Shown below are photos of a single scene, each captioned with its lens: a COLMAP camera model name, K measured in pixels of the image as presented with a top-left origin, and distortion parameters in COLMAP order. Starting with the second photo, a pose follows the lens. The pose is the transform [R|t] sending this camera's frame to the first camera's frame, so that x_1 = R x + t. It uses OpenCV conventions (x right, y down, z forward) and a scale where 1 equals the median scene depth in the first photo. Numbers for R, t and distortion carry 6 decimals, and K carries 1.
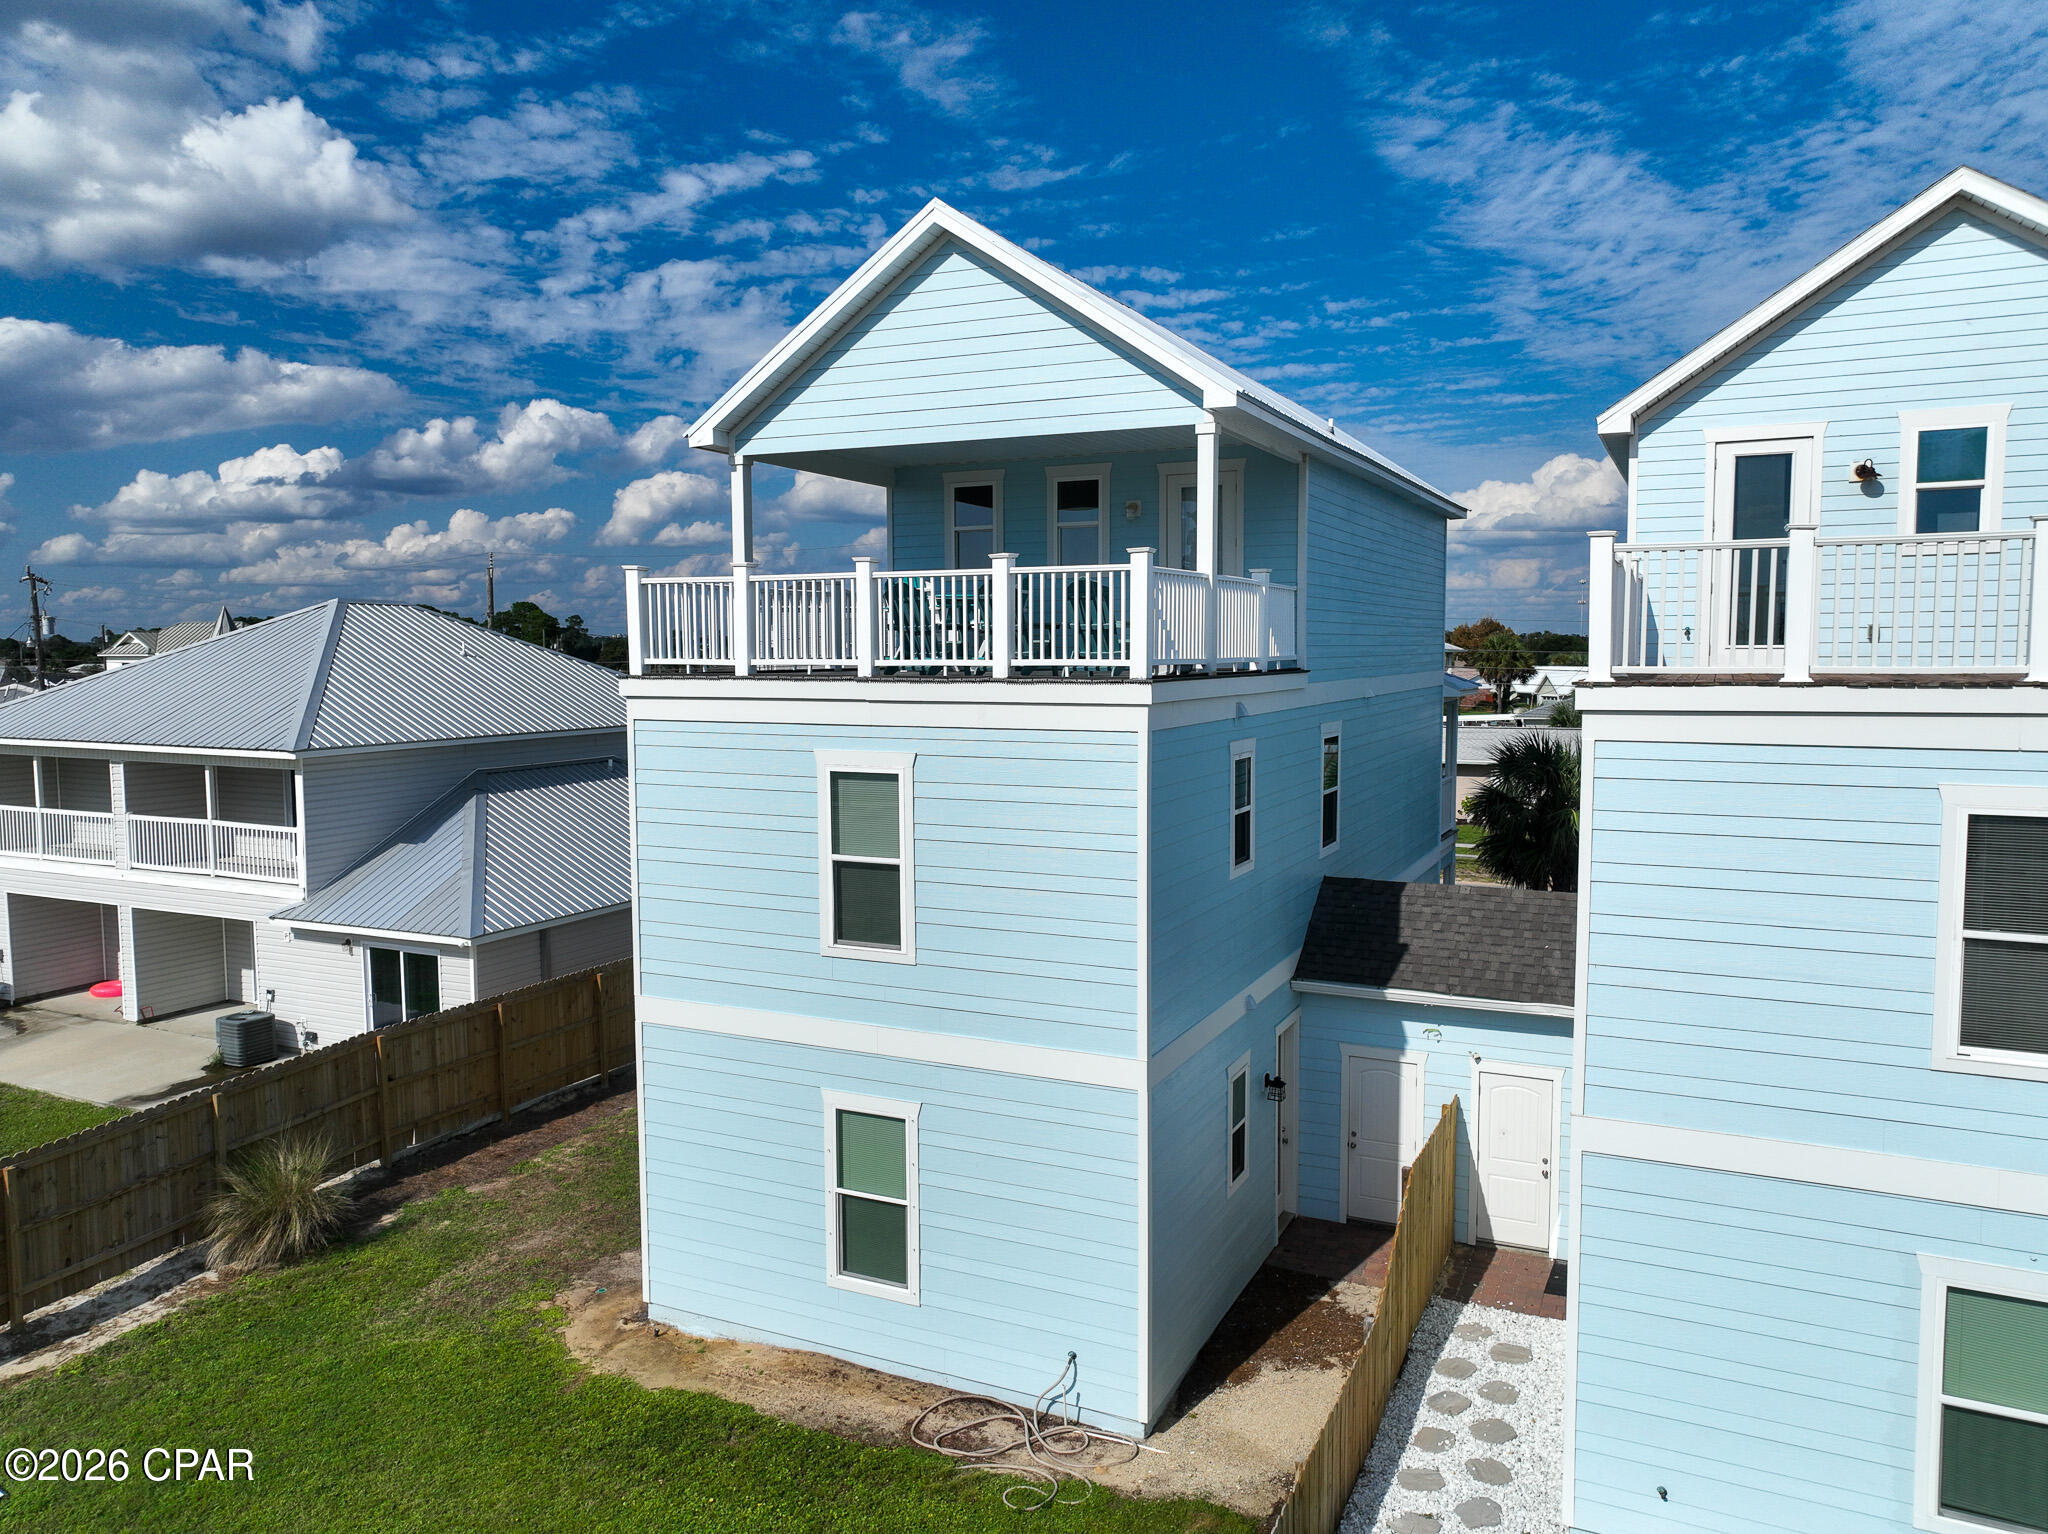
lens RADIAL K [[1442.3, 0, 1018.6], [0, 1442.3, 766.2], [0, 0, 1]] dist [-0.007789, 0.024504]
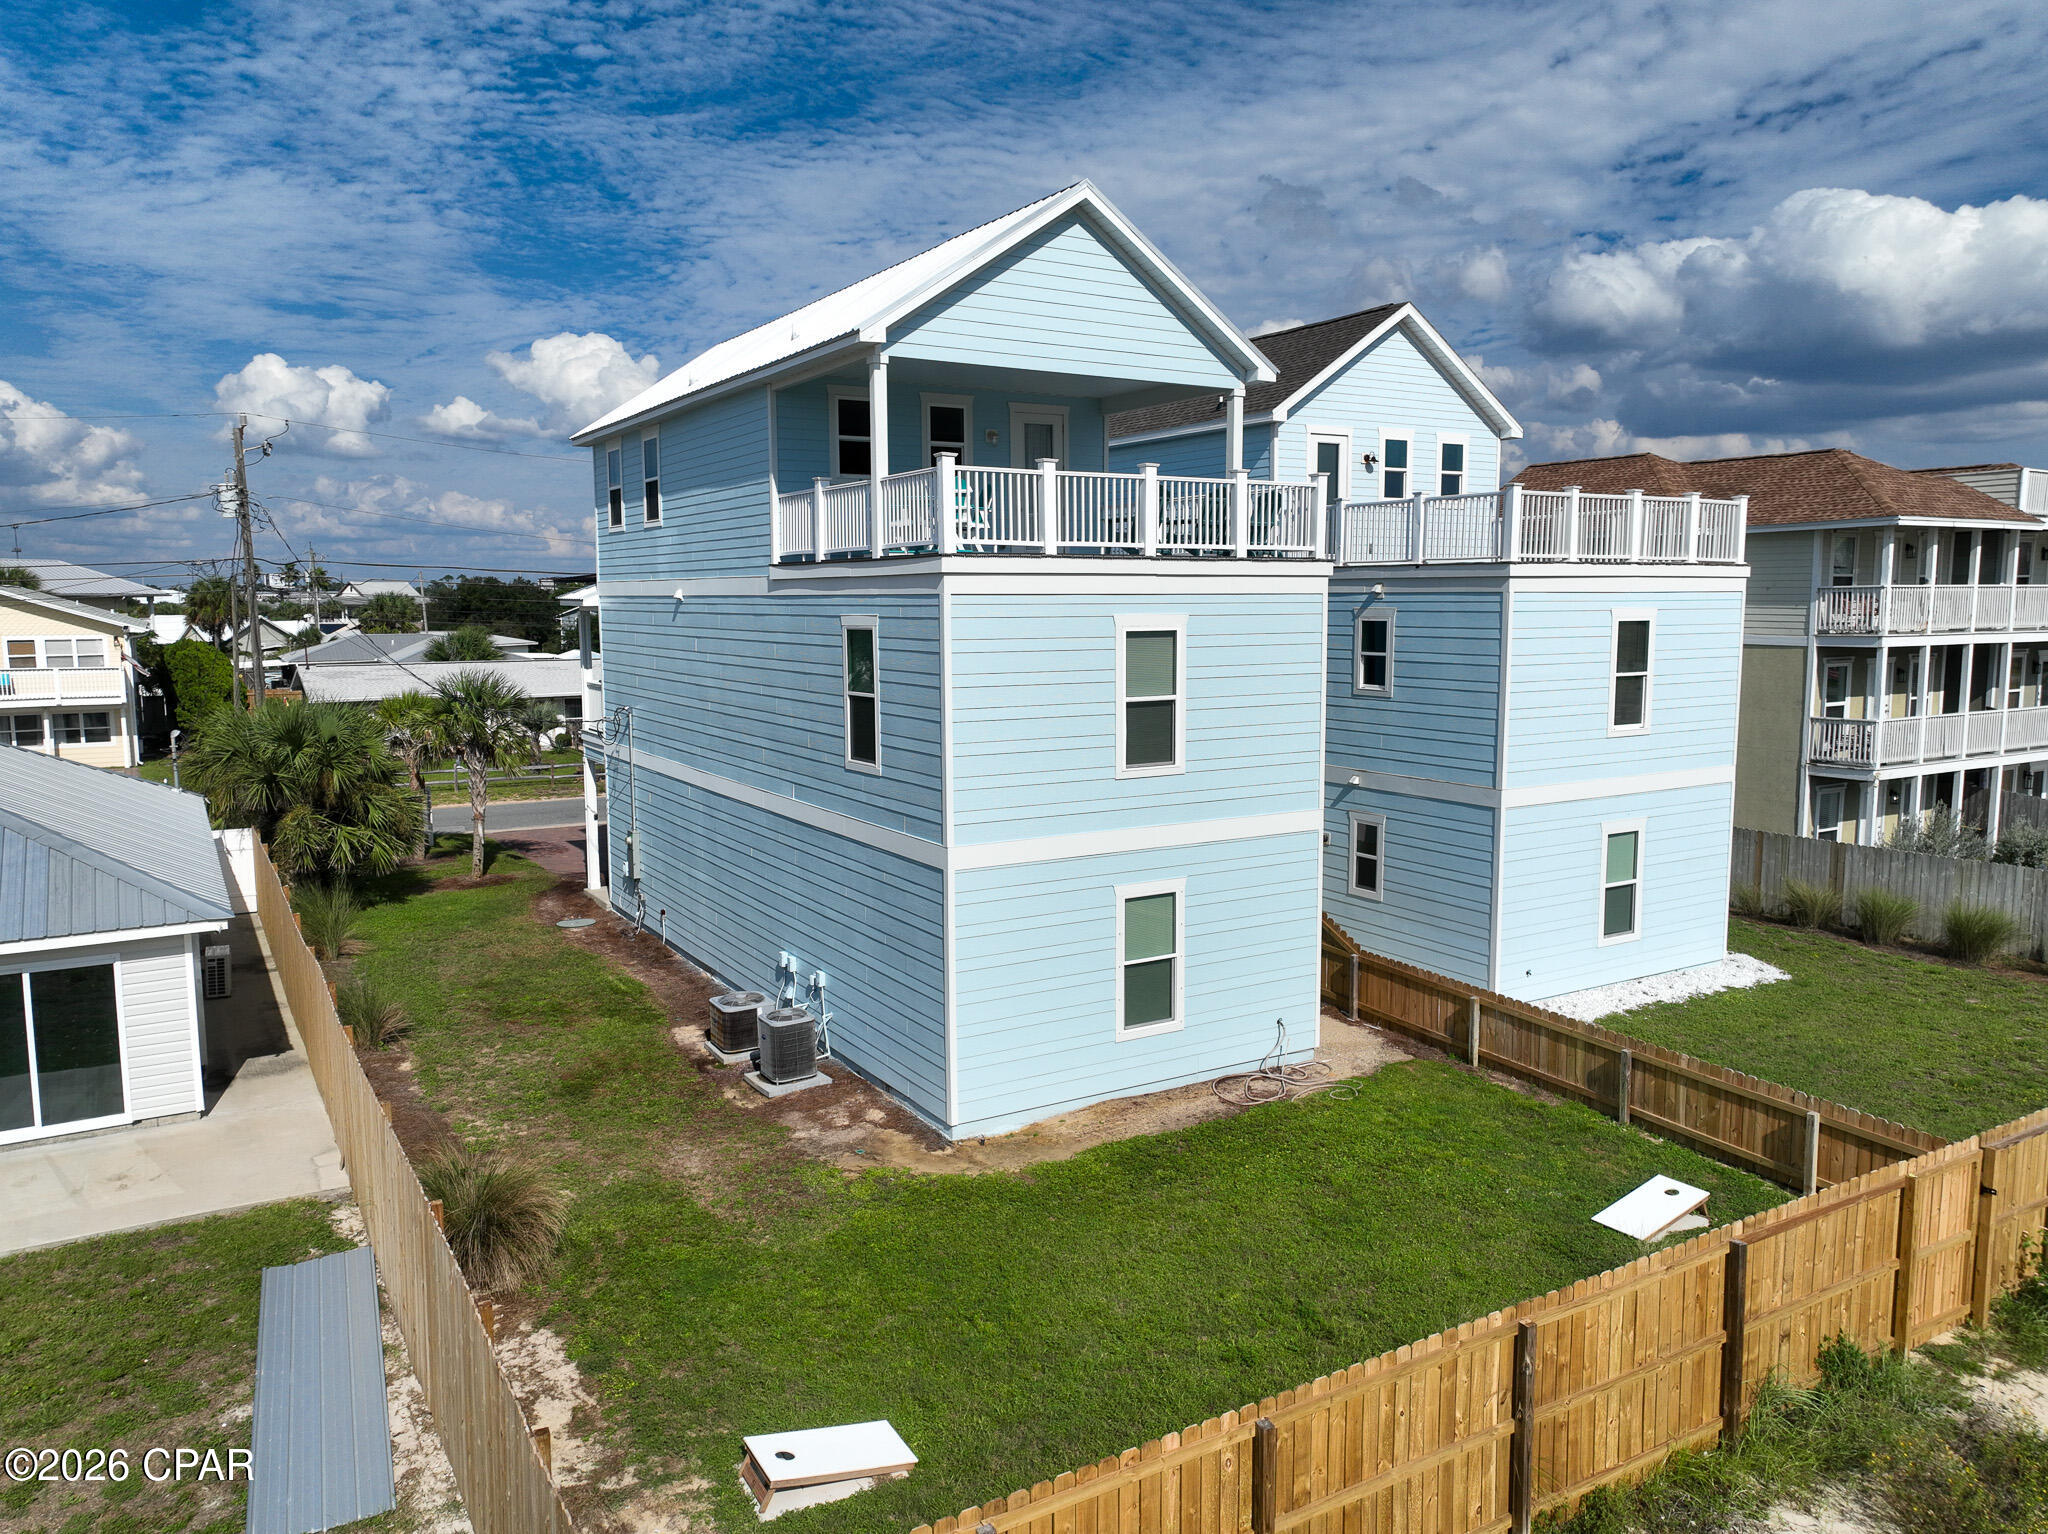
lens RADIAL K [[1442.3, 0, 1032.6], [0, 1442.3, 790.0], [0, 0, 1]] dist [-0.007789, 0.024504]
pose [[0.548471, -0.107787, 0.829193, -1.166176], [0.071254, 0.994075, 0.082089, 0.030581], [-0.833128, 0.014060, 0.552902, 0.350091]]
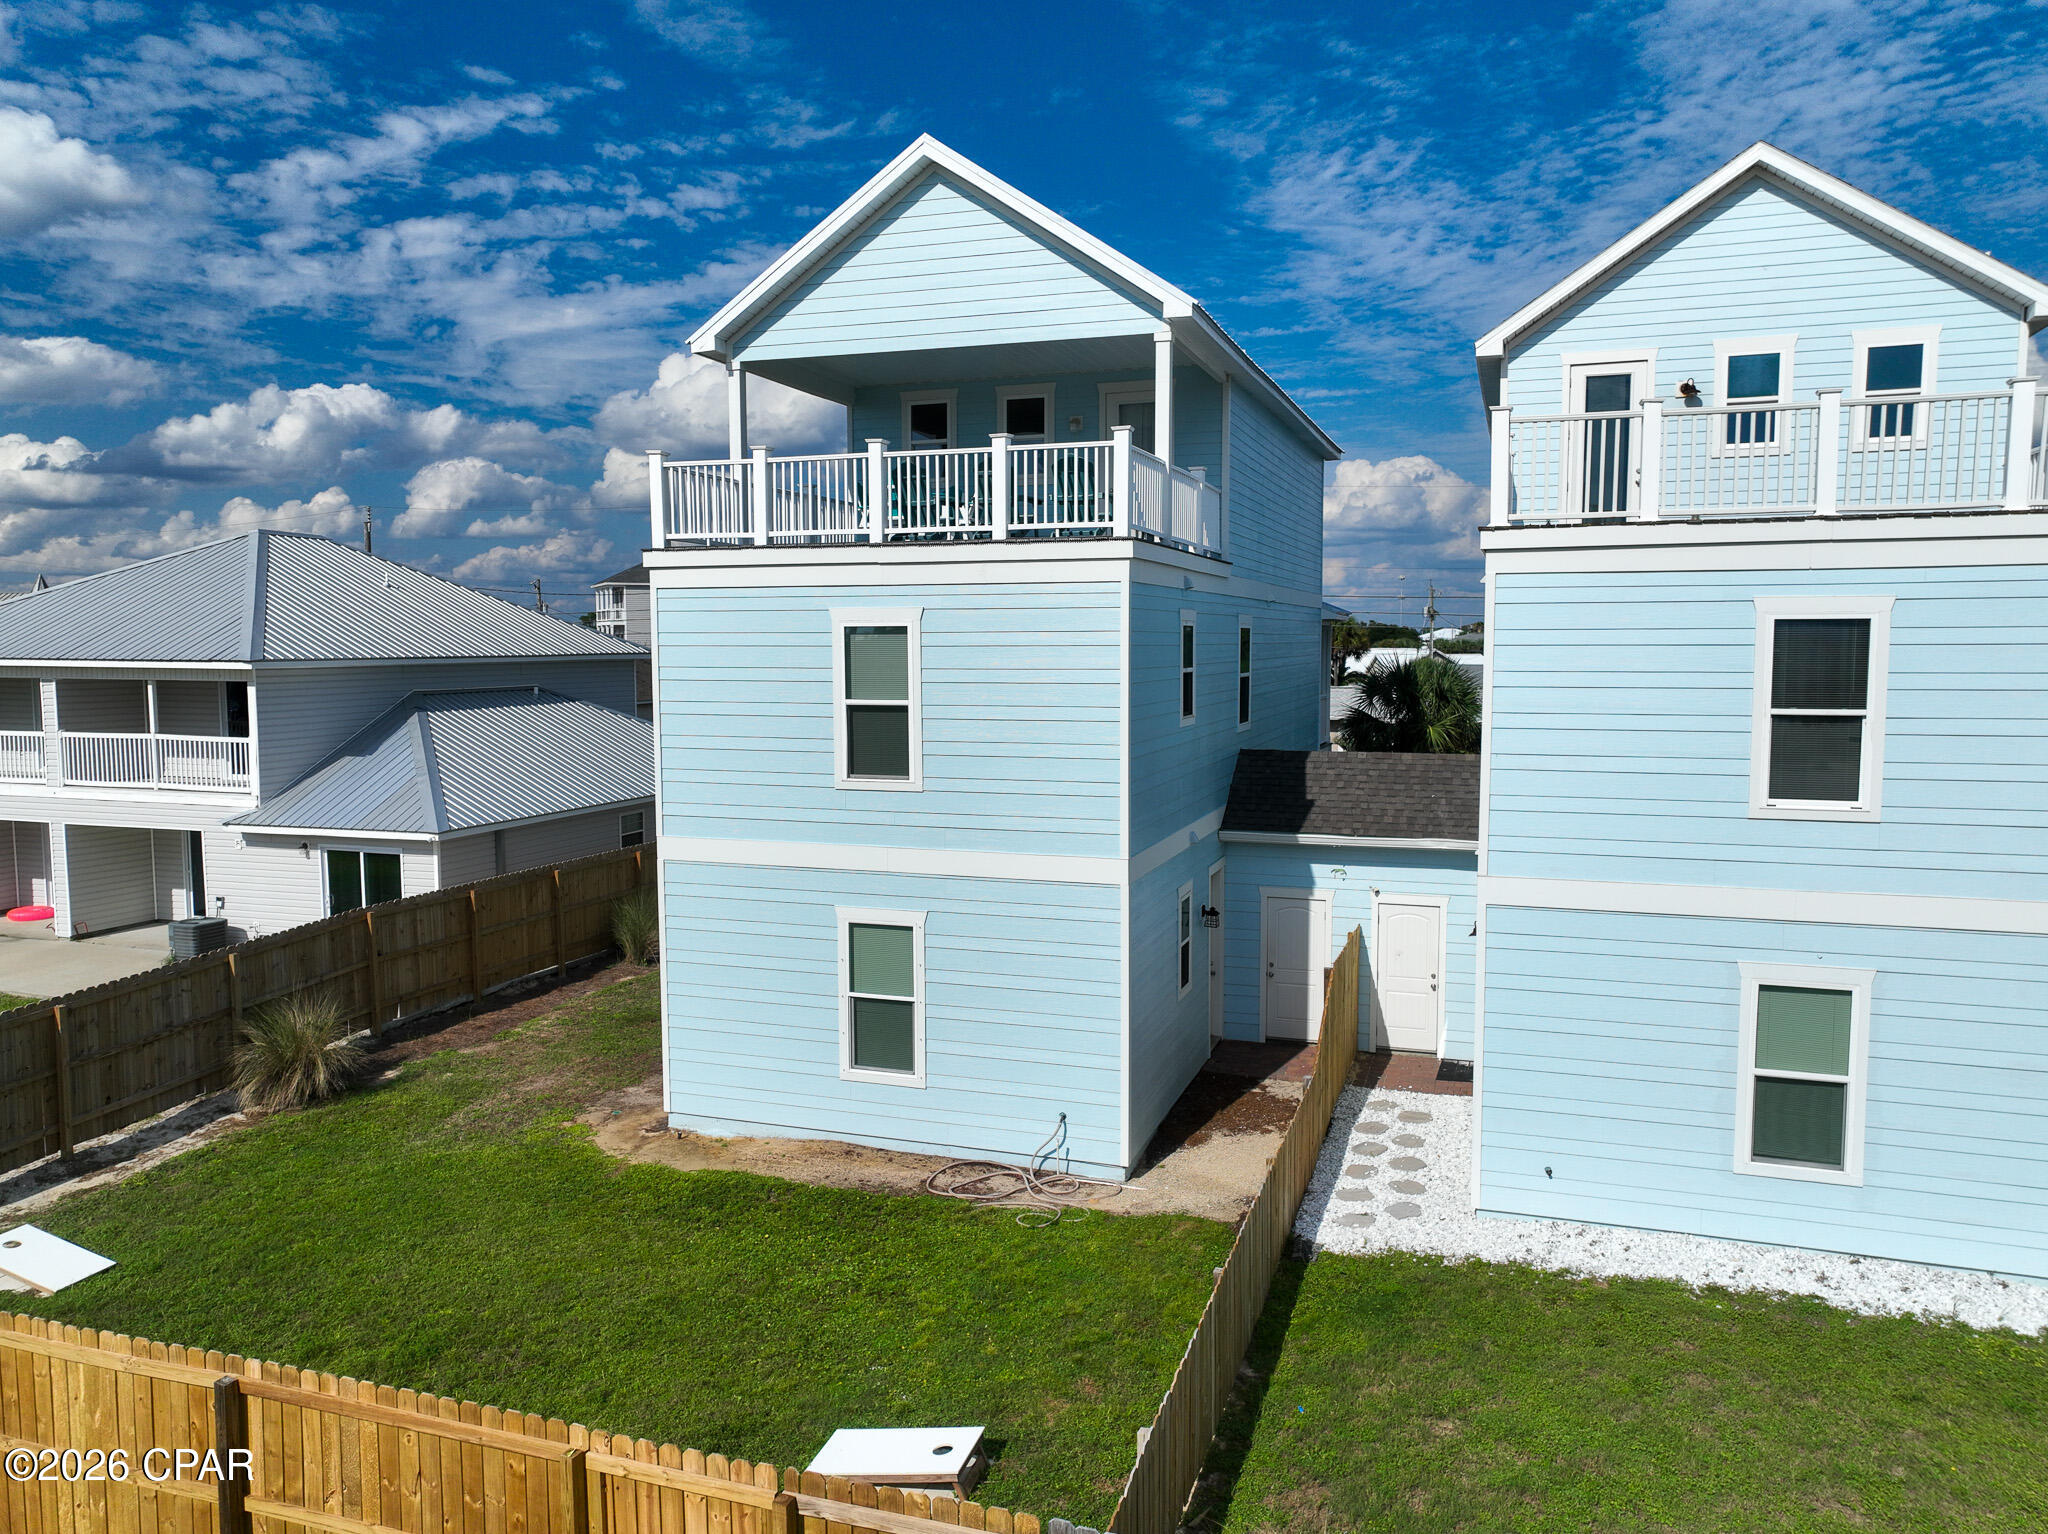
lens RADIAL K [[1442.3, 0, 1018.8], [0, 1442.3, 765.6], [0, 0, 1]] dist [-0.007789, 0.024504]
pose [[0.993526, -0.007774, 0.113338, -0.116520], [0.007344, 0.999964, 0.004215, 0.104405], [-0.113367, -0.003355, 0.993548, -0.150312]]
